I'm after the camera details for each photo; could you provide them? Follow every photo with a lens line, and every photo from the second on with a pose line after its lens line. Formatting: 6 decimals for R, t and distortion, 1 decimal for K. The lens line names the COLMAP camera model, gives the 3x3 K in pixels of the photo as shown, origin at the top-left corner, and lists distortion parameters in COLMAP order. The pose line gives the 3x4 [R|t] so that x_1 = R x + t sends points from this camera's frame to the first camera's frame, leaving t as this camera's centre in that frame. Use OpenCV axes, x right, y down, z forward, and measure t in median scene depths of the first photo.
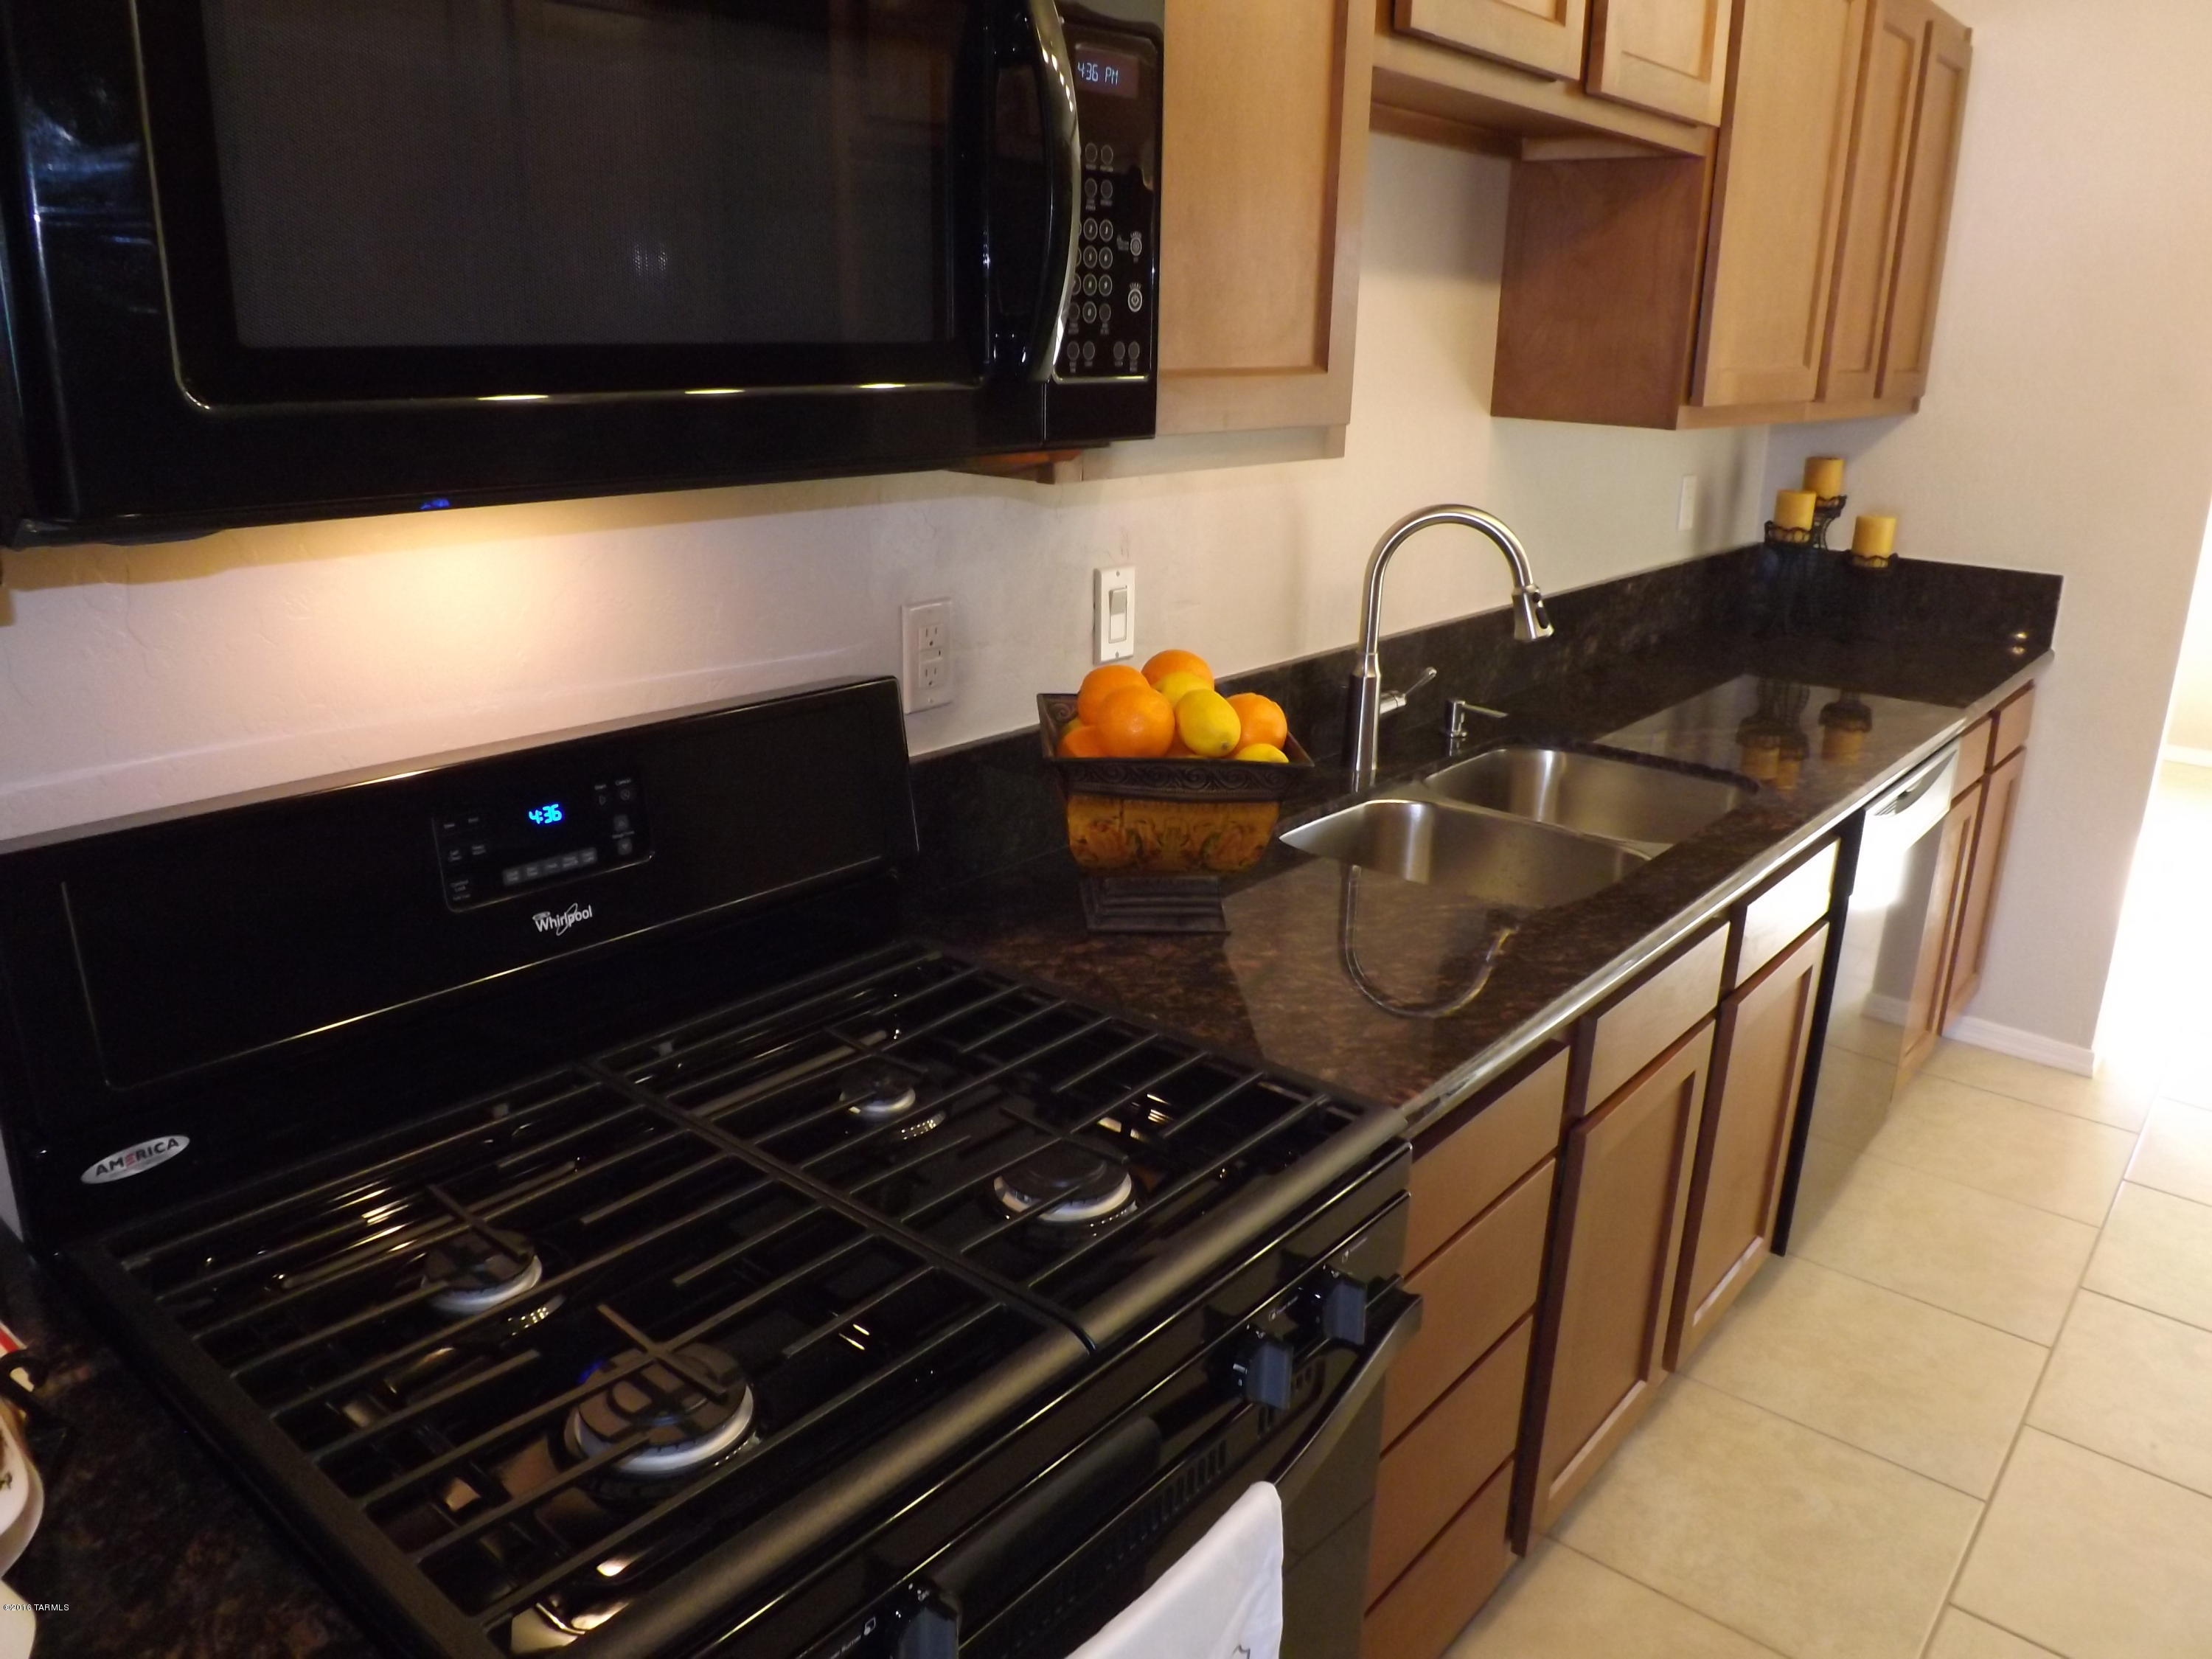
lens RADIAL K [[1590.5, 0, 1109.6], [0, 1590.5, 819.6], [0, 0, 1]] dist [-0.069539, 0.019566]
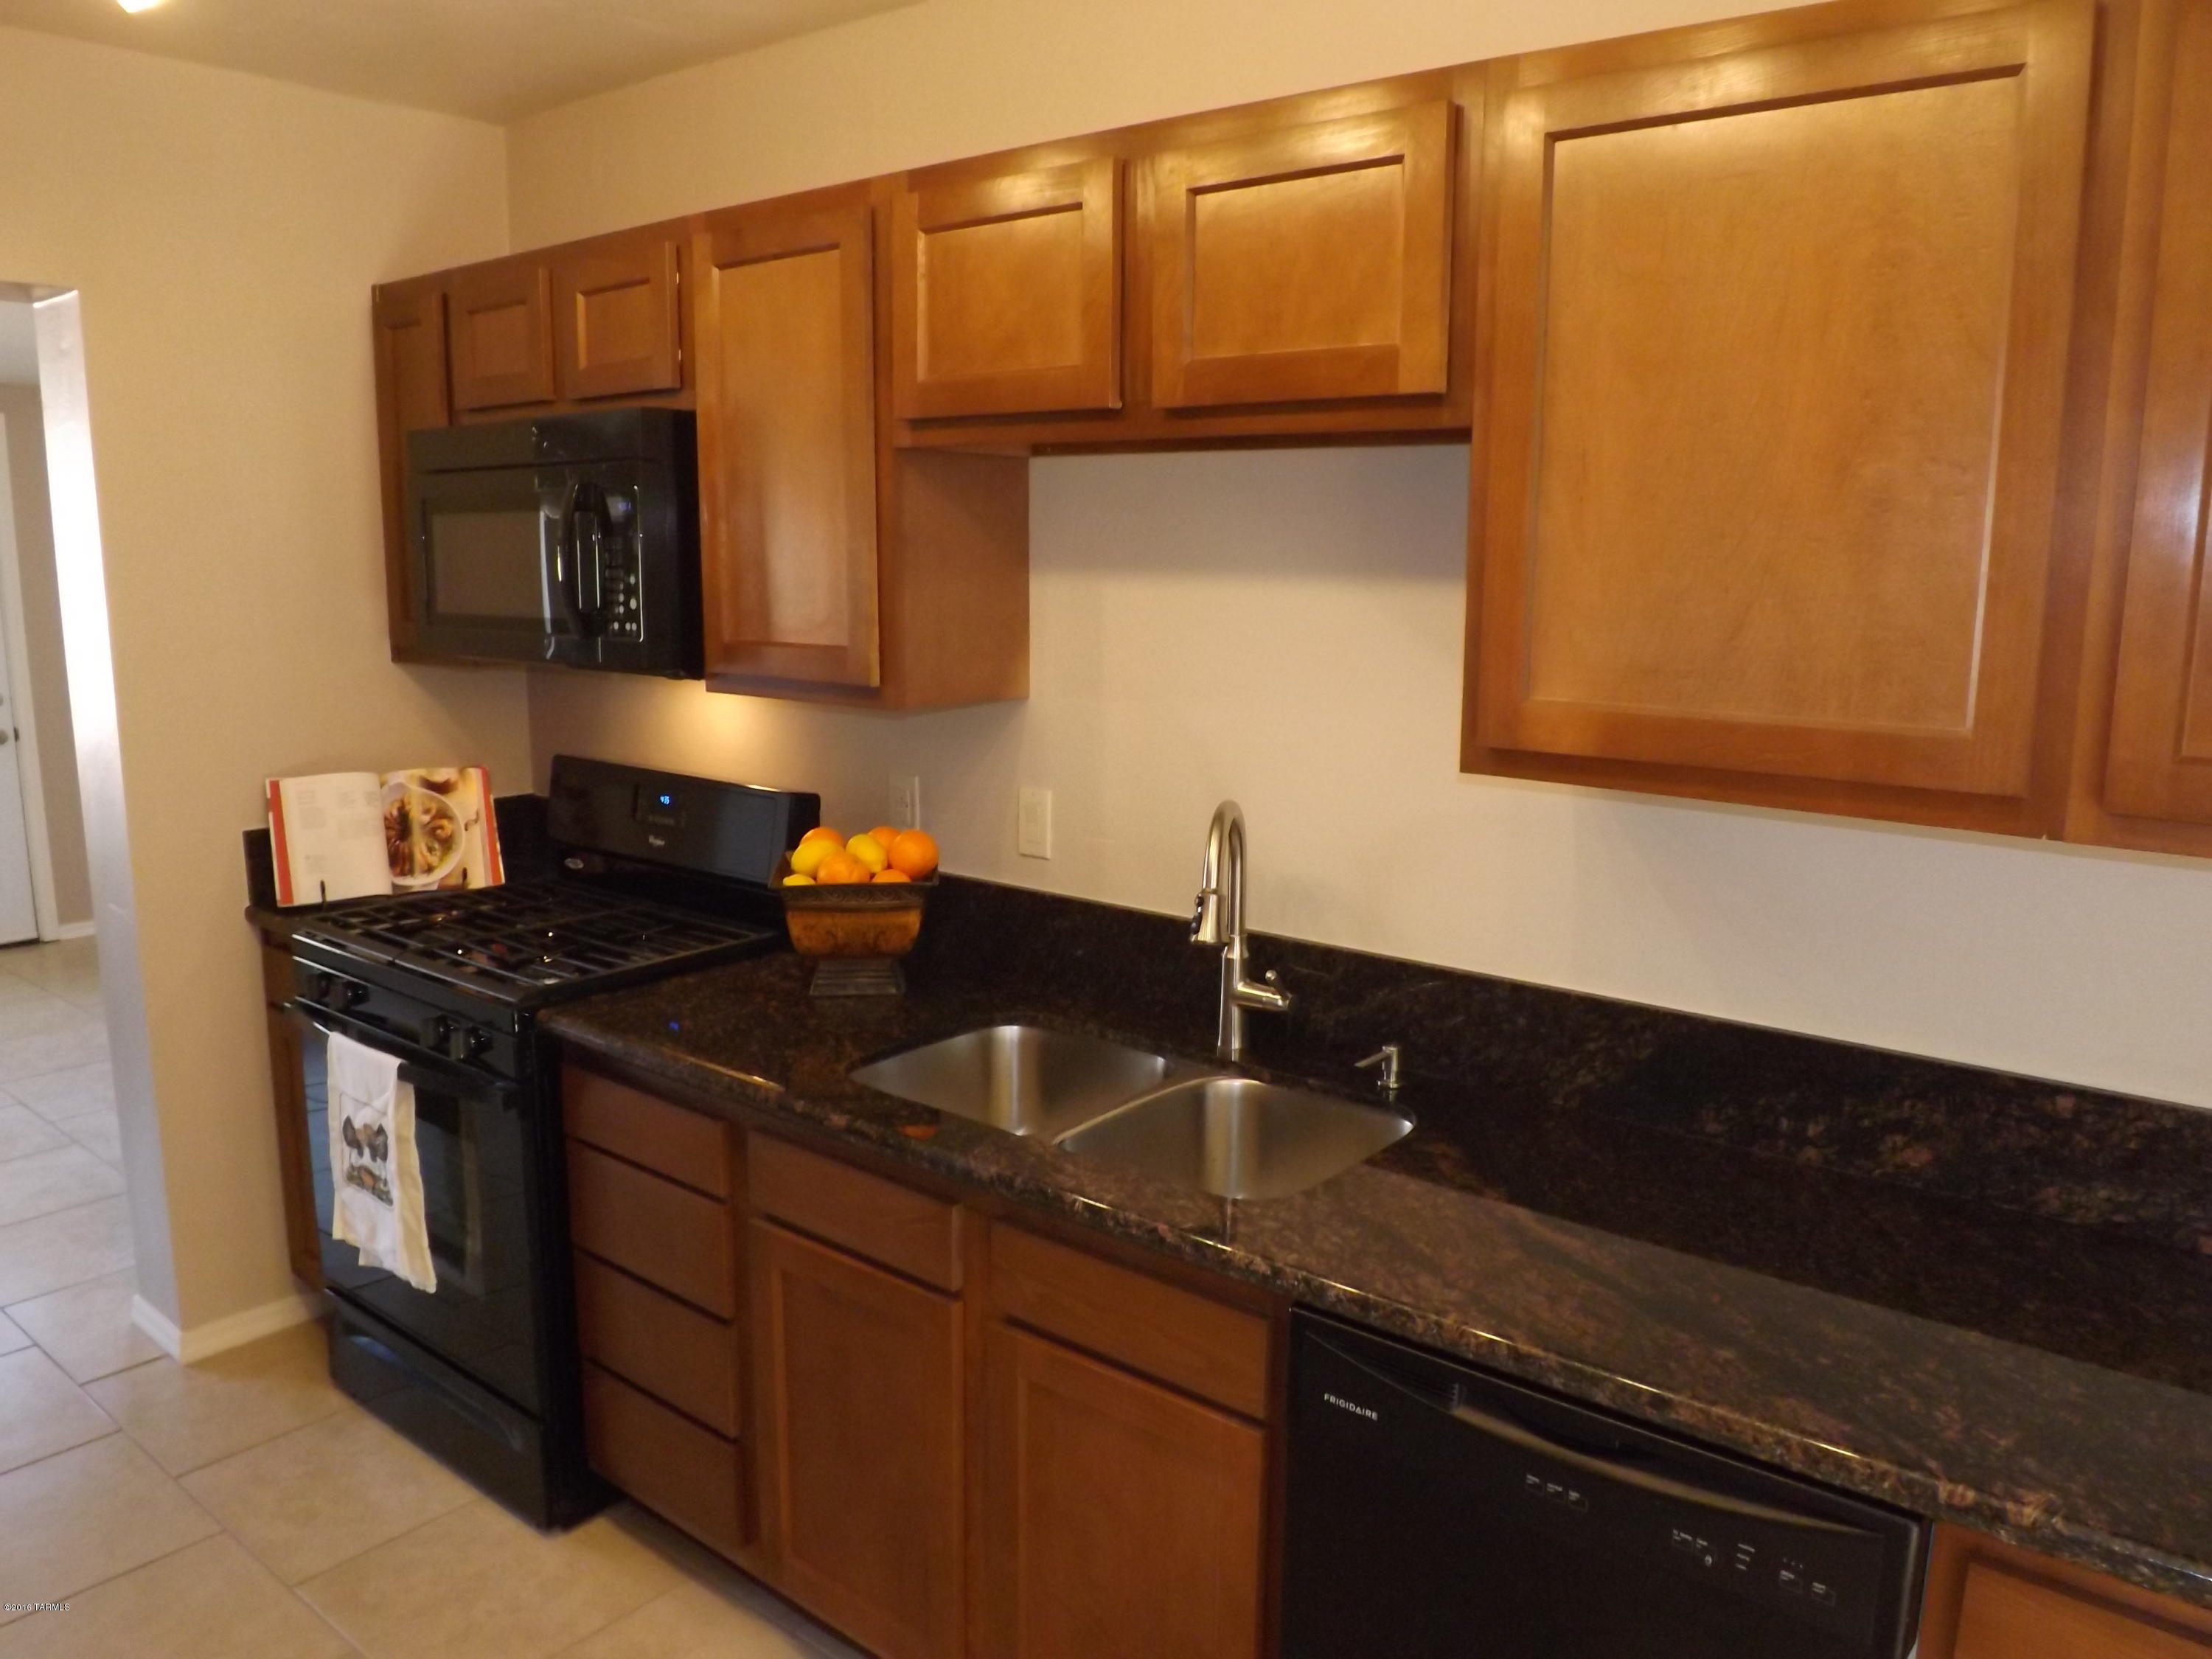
lens RADIAL K [[1590.5, 0, 1109.6], [0, 1590.5, 819.6], [0, 0, 1]] dist [-0.069539, 0.019566]
pose [[0.028265, 0.147037, -0.988727, 2.126743], [-0.308613, 0.942085, 0.131279, -0.515416], [0.950768, 0.301424, 0.072005, 1.492559]]
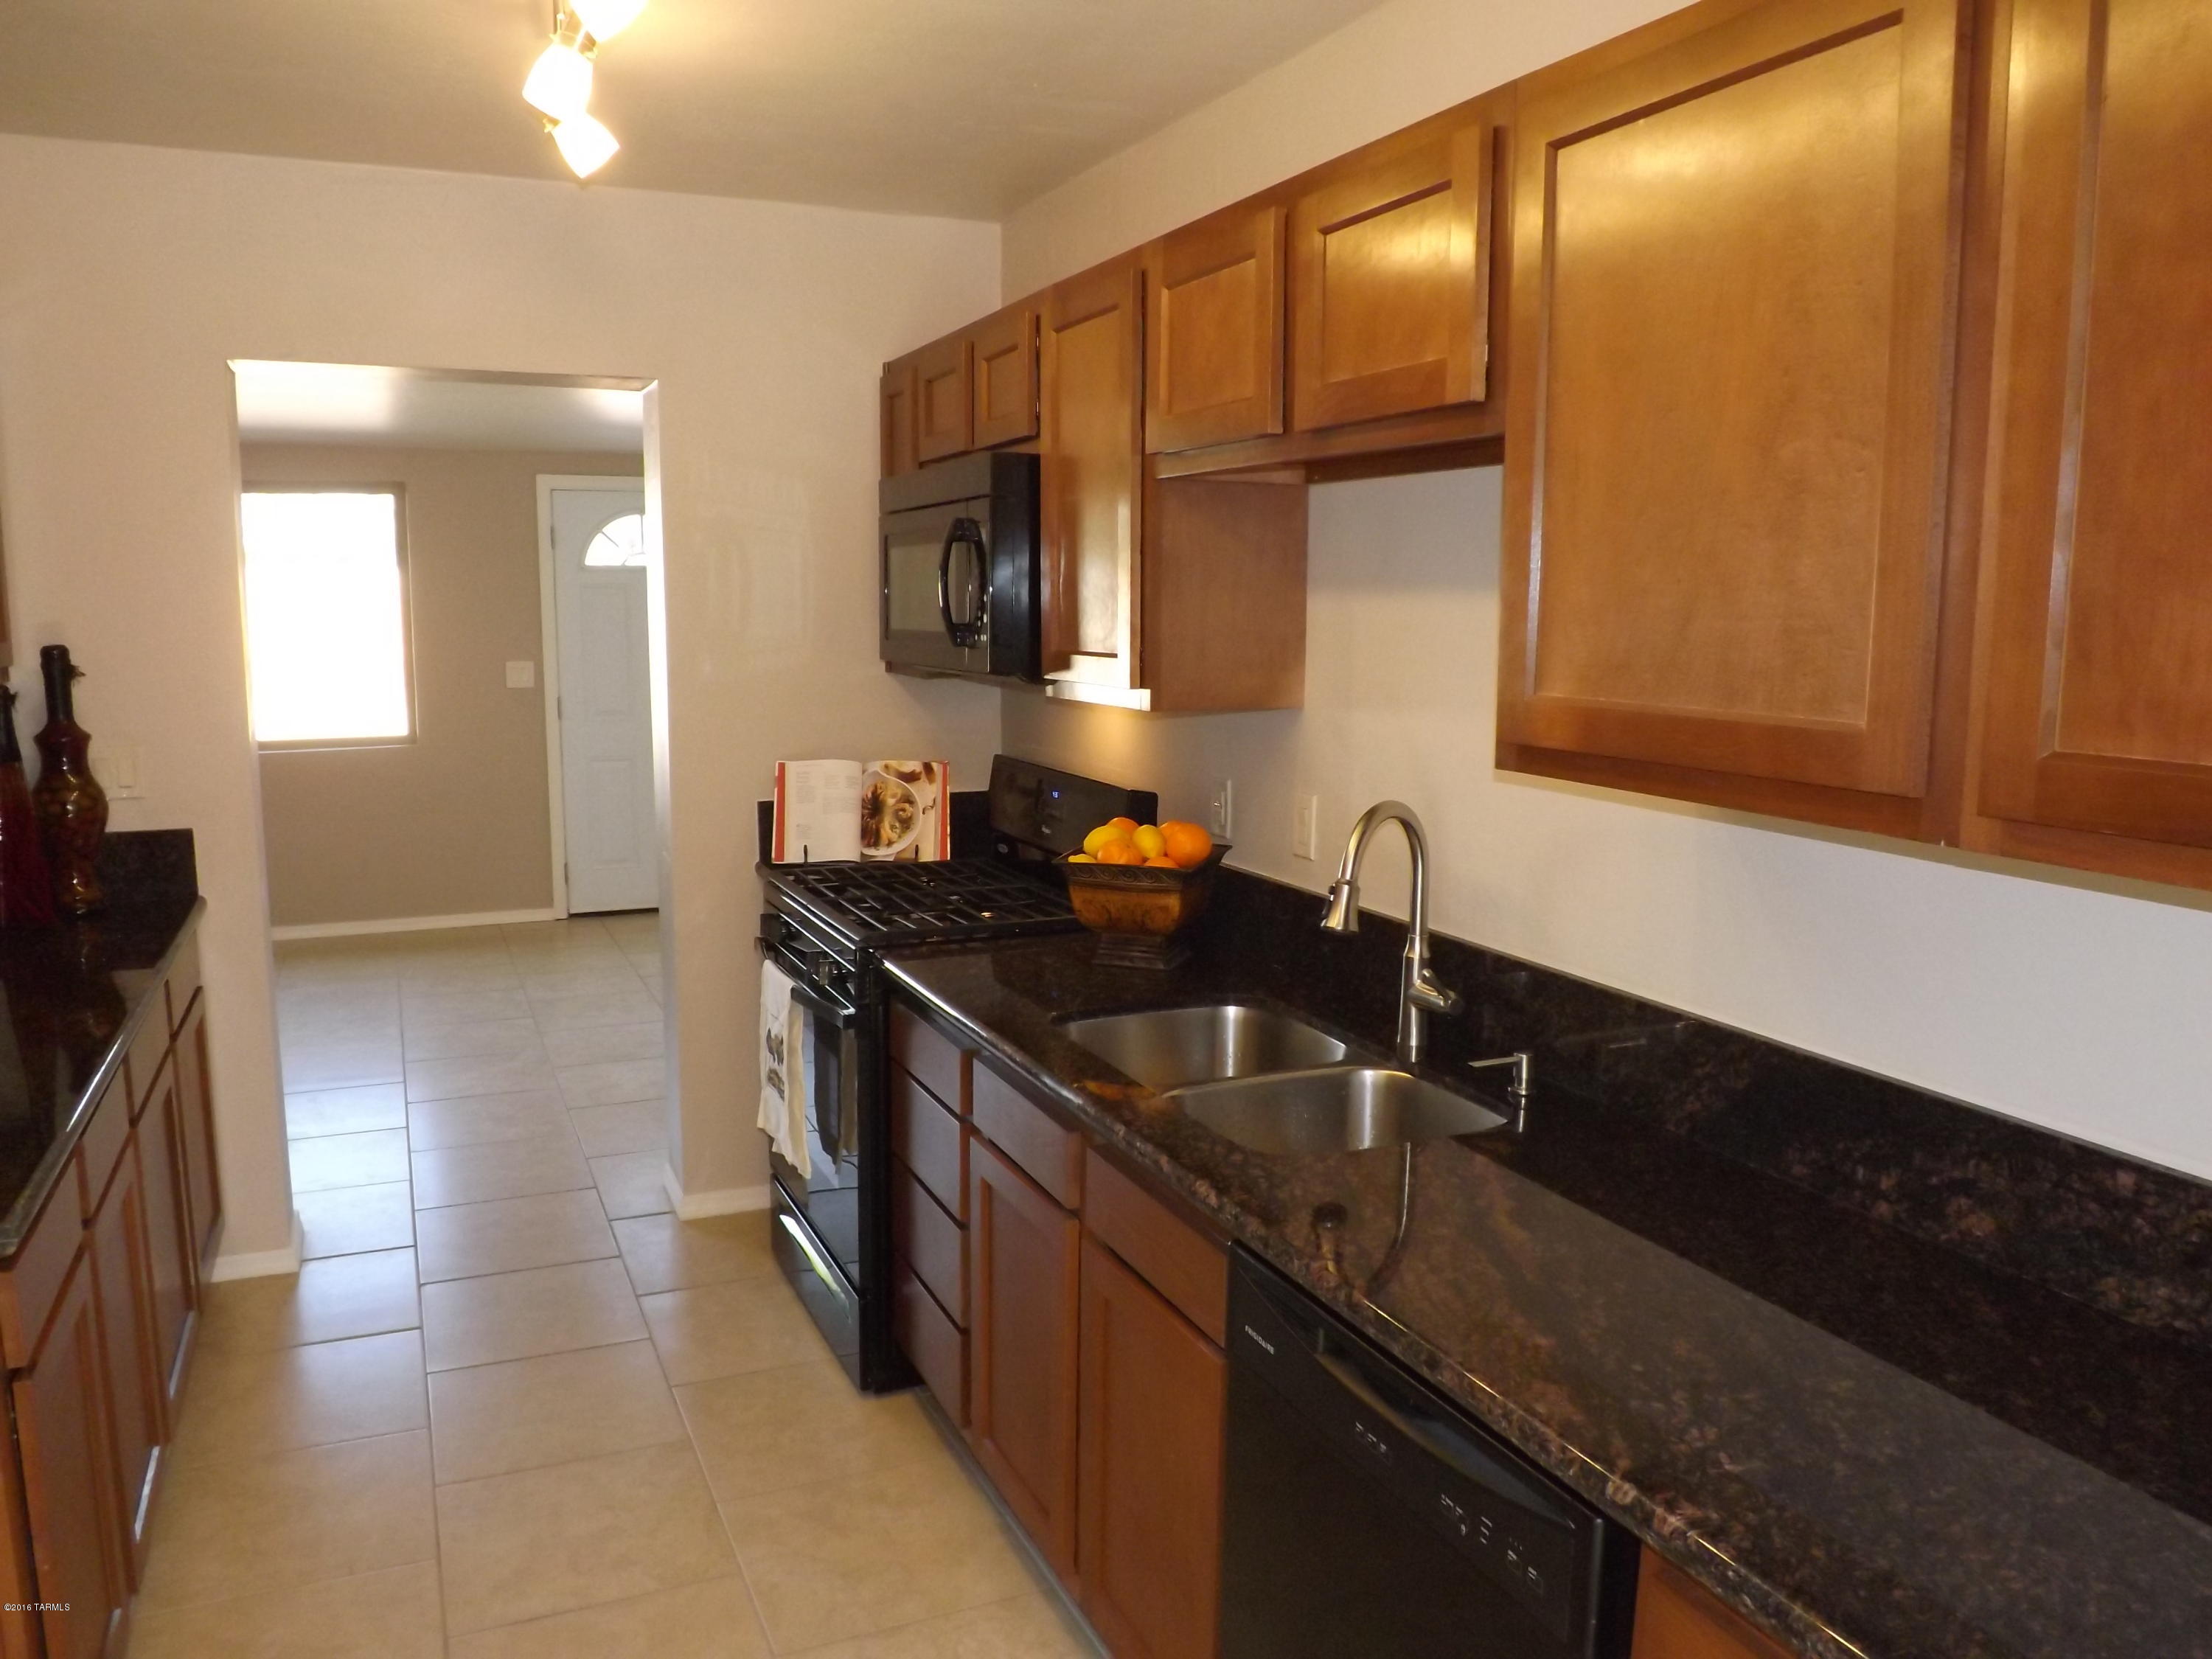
lens RADIAL K [[1590.5, 0, 1109.6], [0, 1590.5, 819.6], [0, 0, 1]] dist [-0.069539, 0.019566]
pose [[-0.426397, 0.095466, -0.899484, 2.189414], [-0.291193, 0.926990, 0.236425, -0.668118], [0.856383, 0.362735, -0.367466, 2.152814]]
